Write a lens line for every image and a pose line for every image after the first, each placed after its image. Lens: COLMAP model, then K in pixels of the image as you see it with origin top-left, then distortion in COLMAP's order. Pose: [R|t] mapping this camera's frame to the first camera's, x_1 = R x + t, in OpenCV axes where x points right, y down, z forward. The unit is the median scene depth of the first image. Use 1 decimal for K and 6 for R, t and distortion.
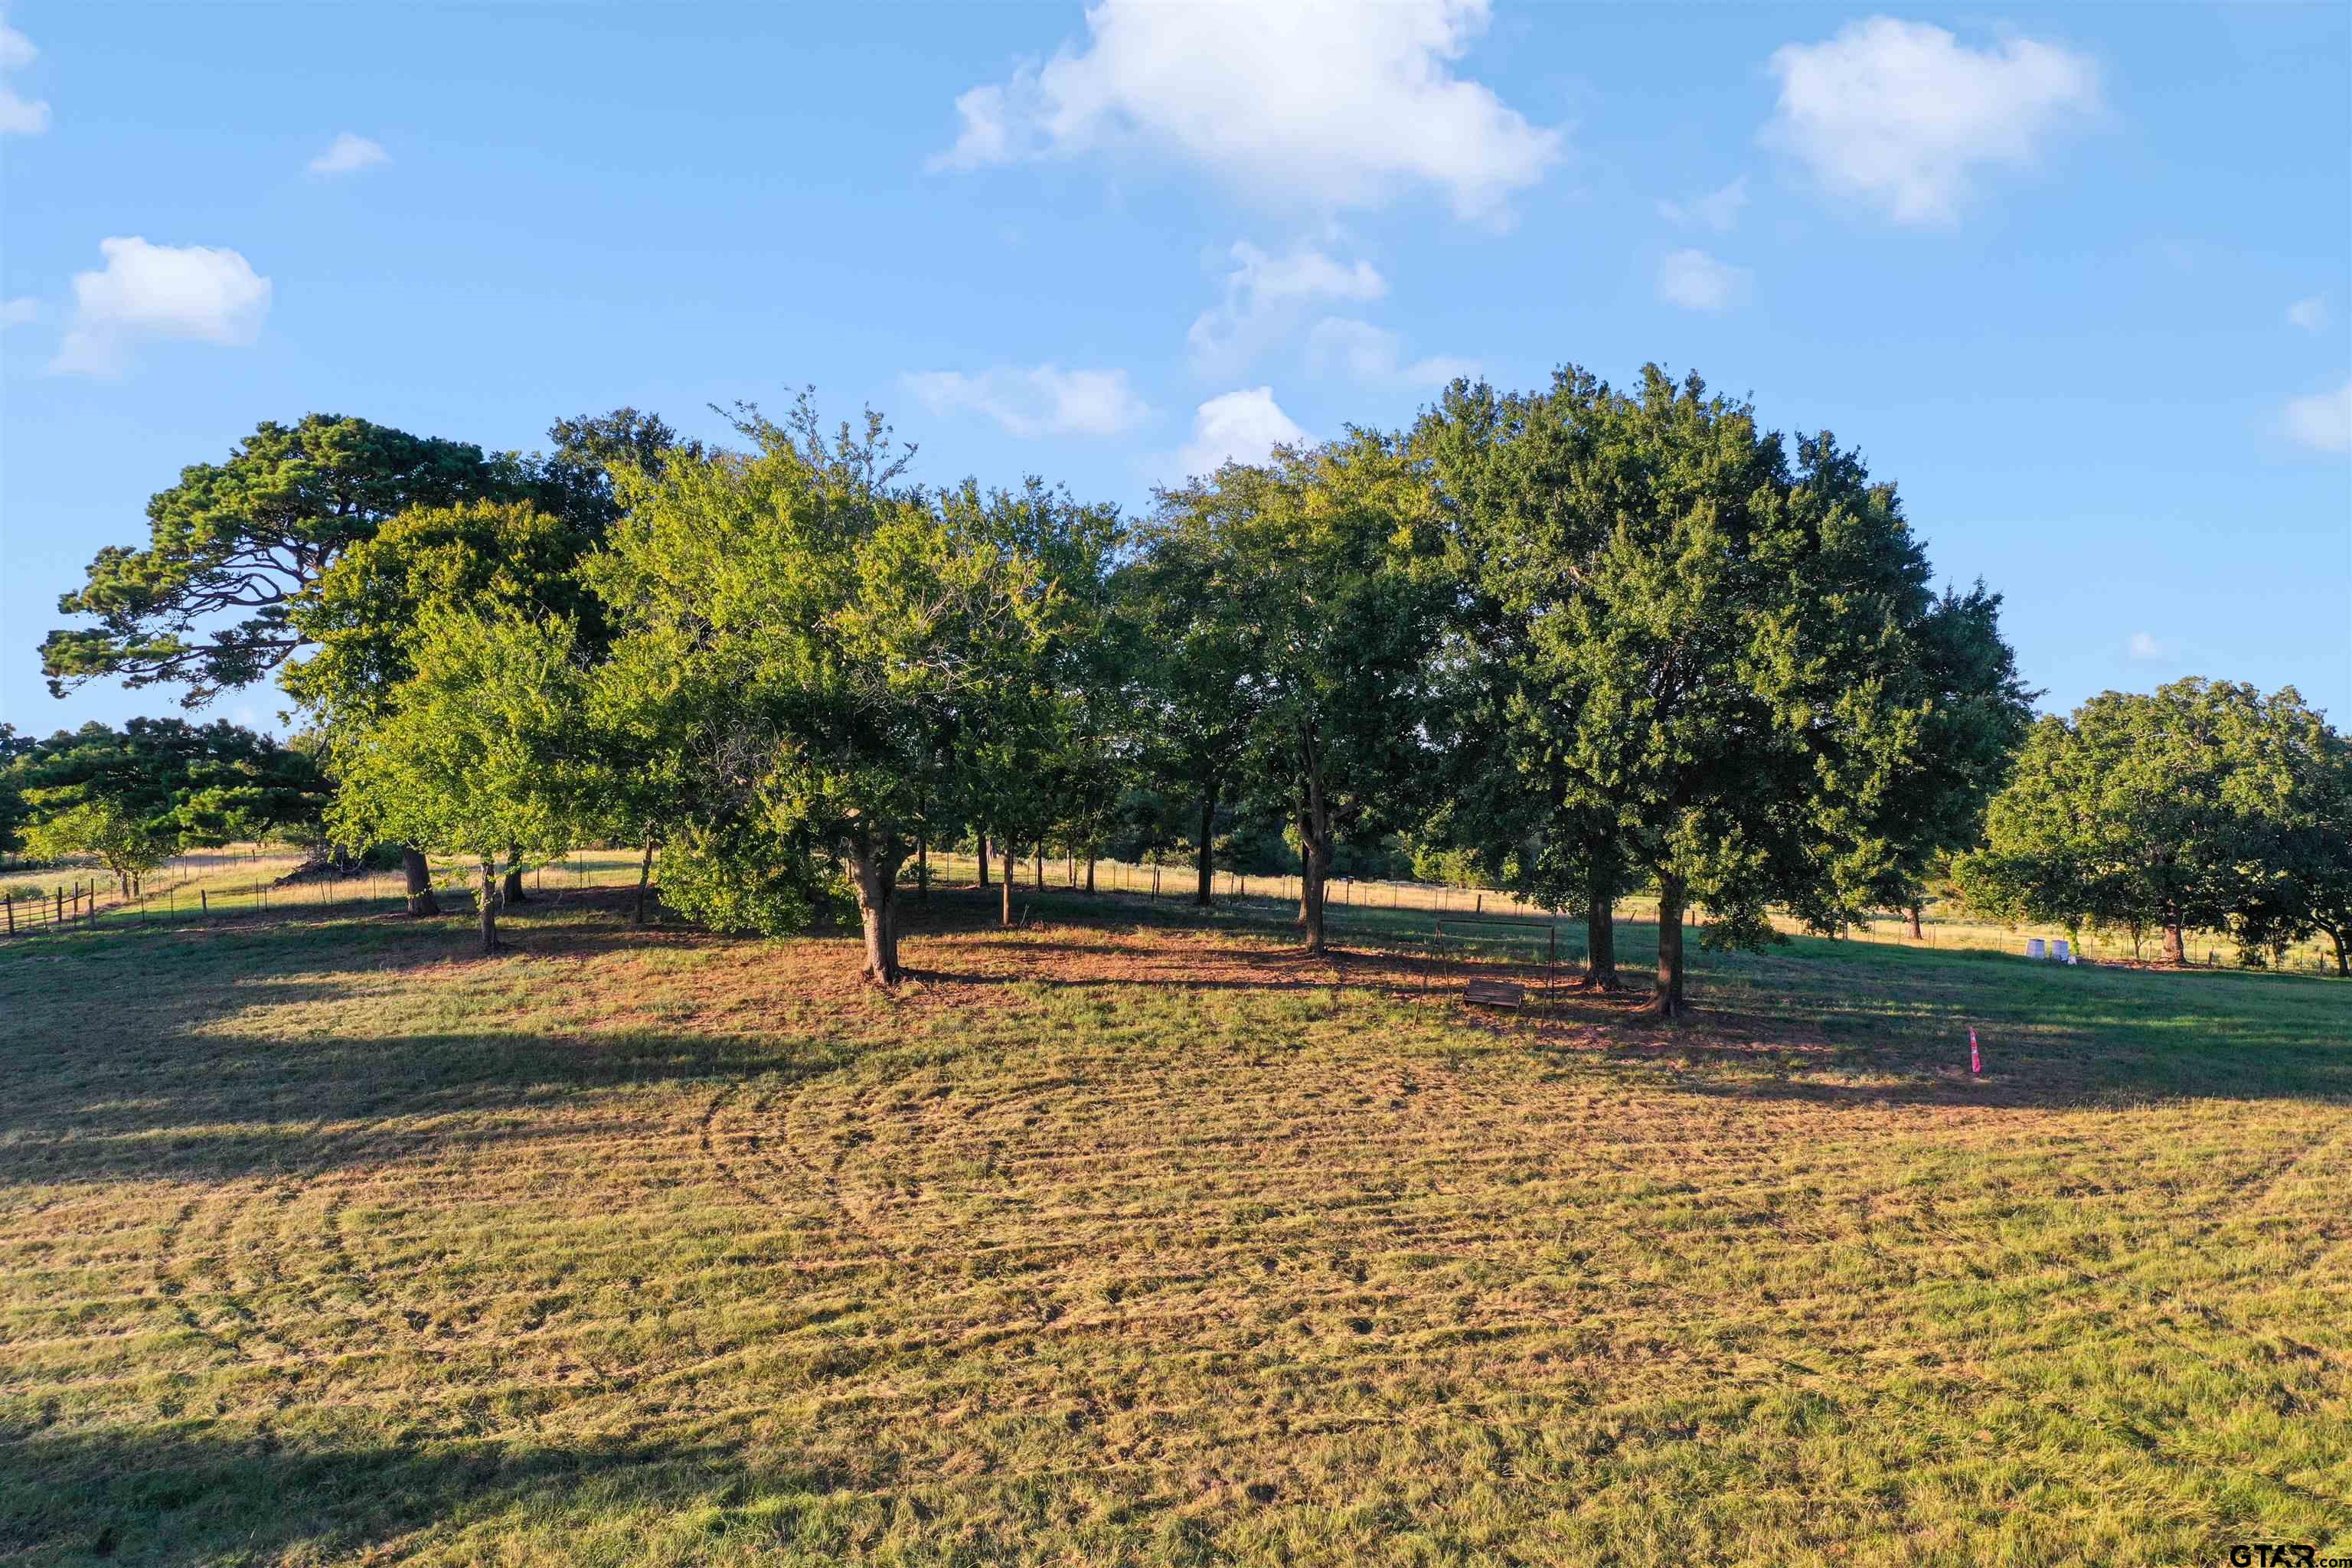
lens RADIAL K [[1872.2, 0, 1176.0], [0, 1872.2, 784.0], [0, 0, 1]] dist [-0.002660, -0.007025]
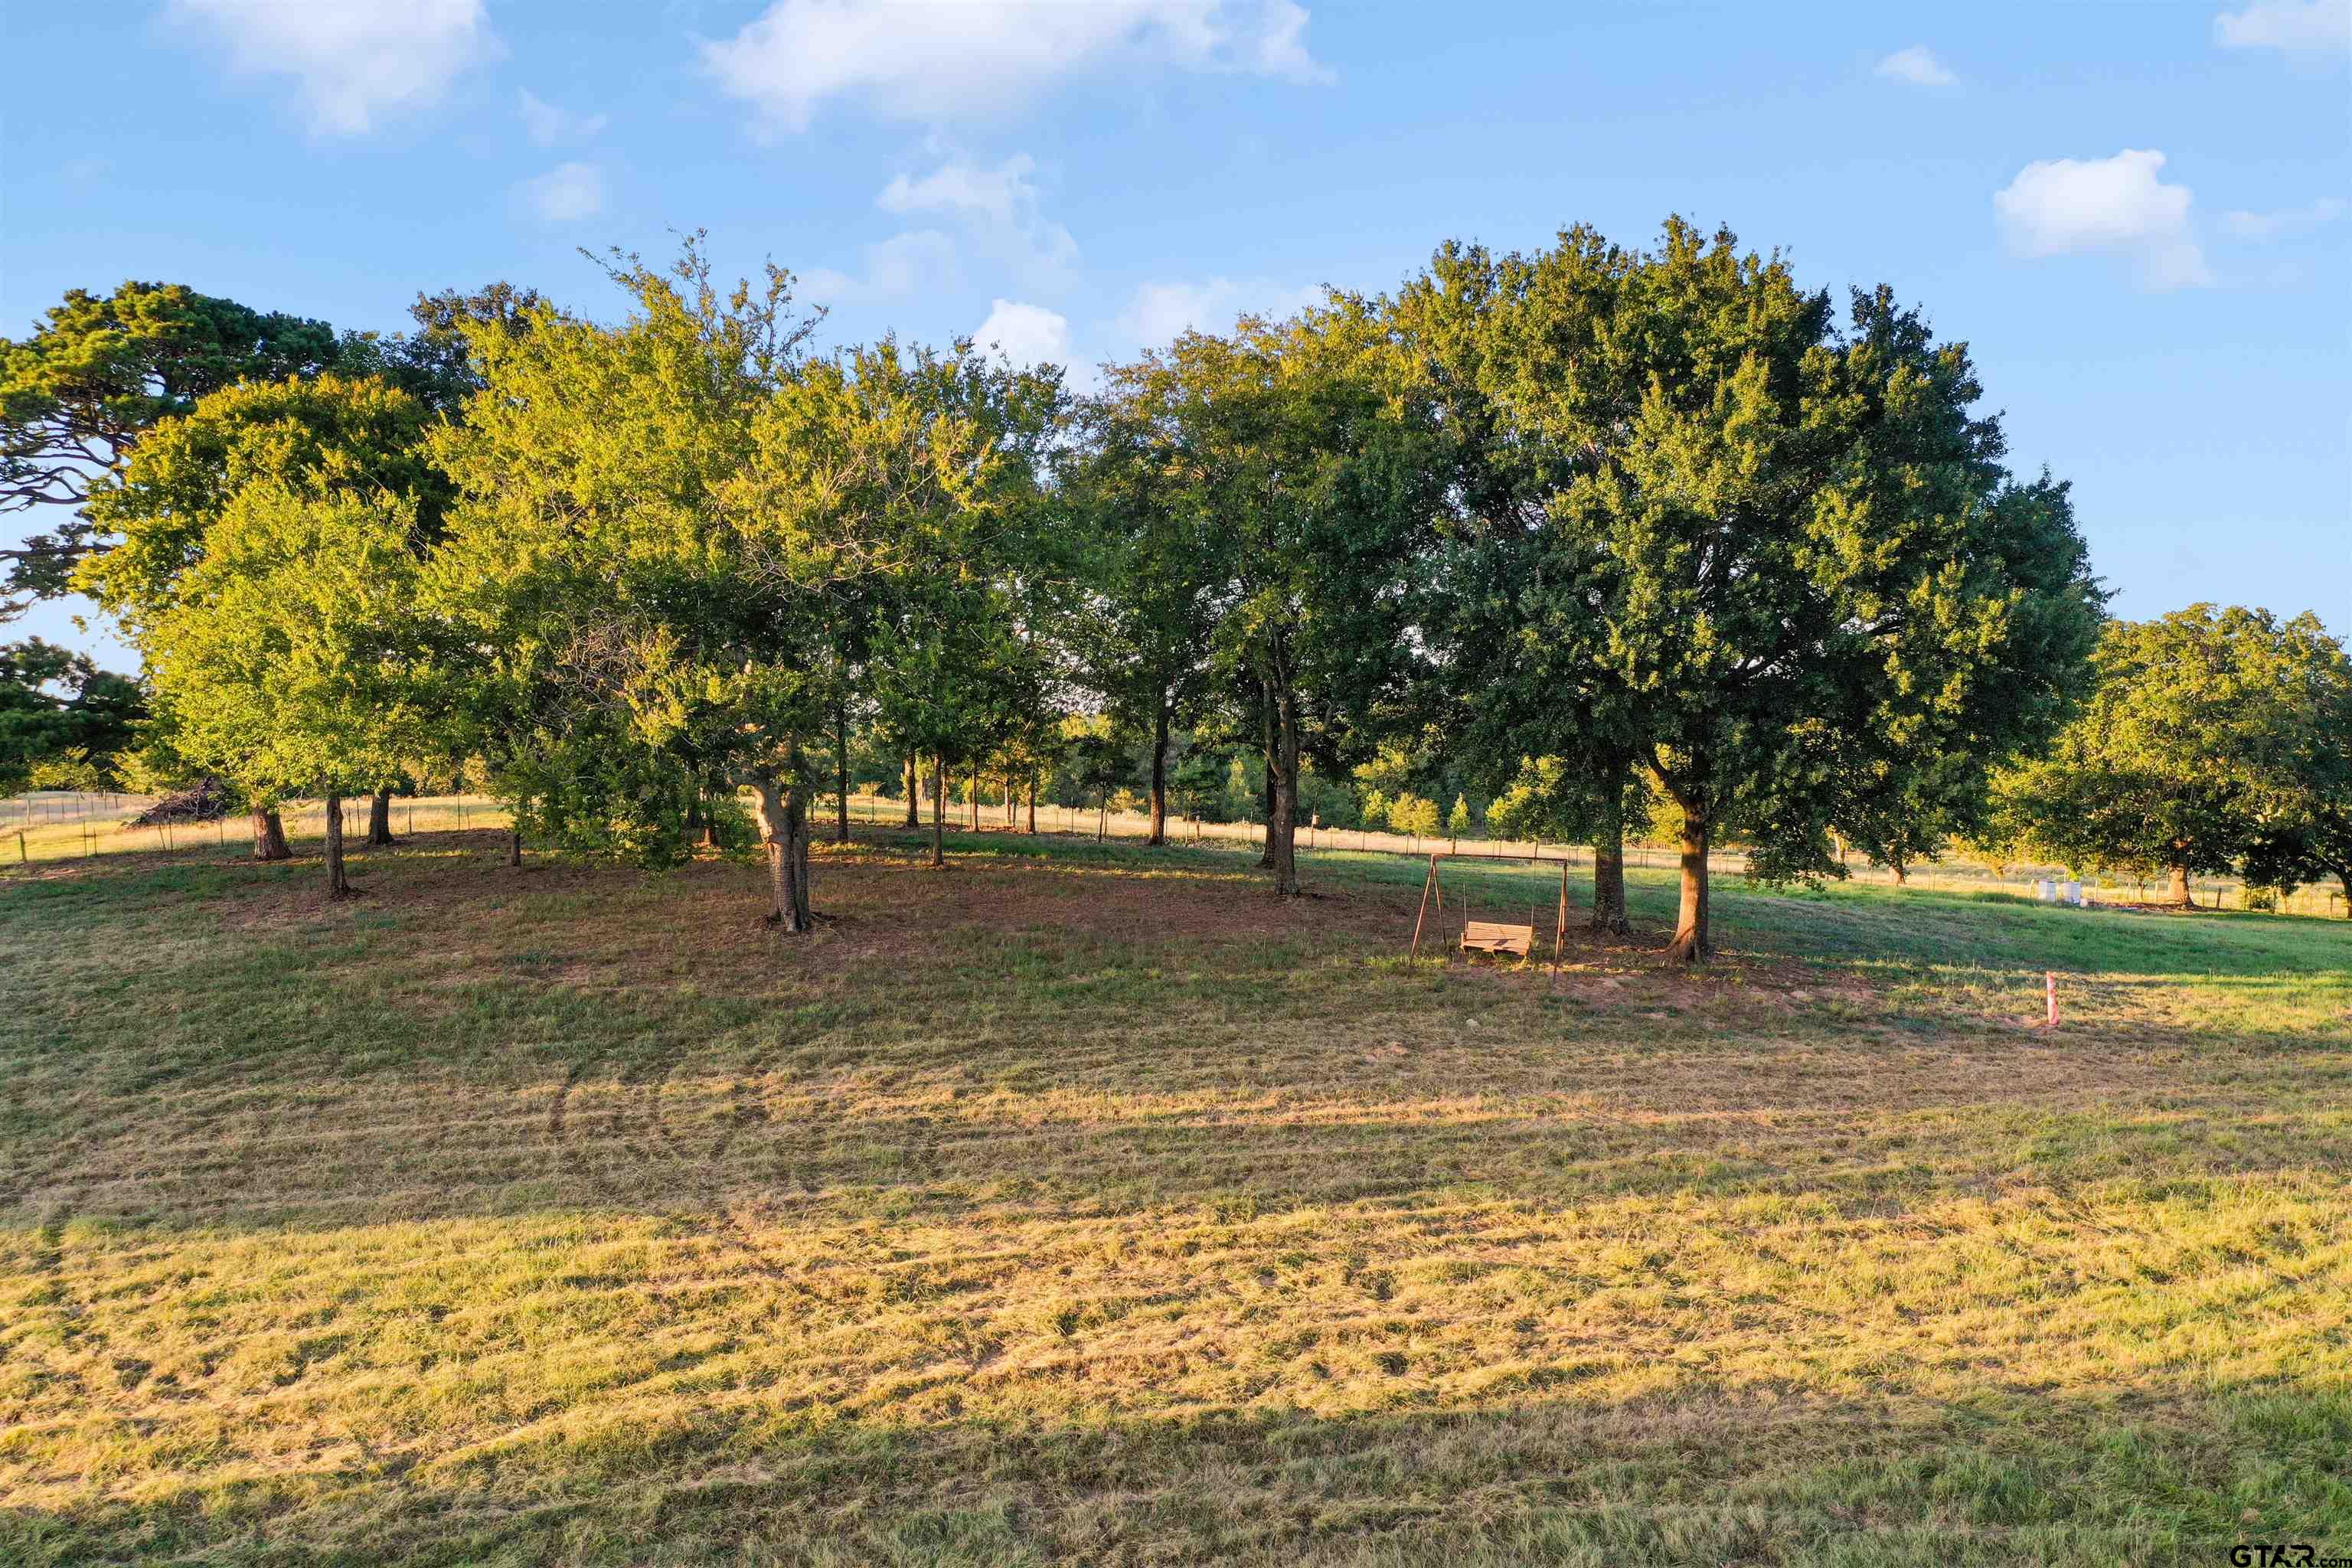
lens RADIAL K [[1872.2, 0, 1176.0], [0, 1872.2, 784.0], [0, 0, 1]] dist [-0.002660, -0.007025]
pose [[0.999486, -0.003797, 0.031843, -0.009404], [0.003054, 0.999722, 0.023372, 0.026754], [-0.031923, -0.023262, 0.999220, 0.185682]]
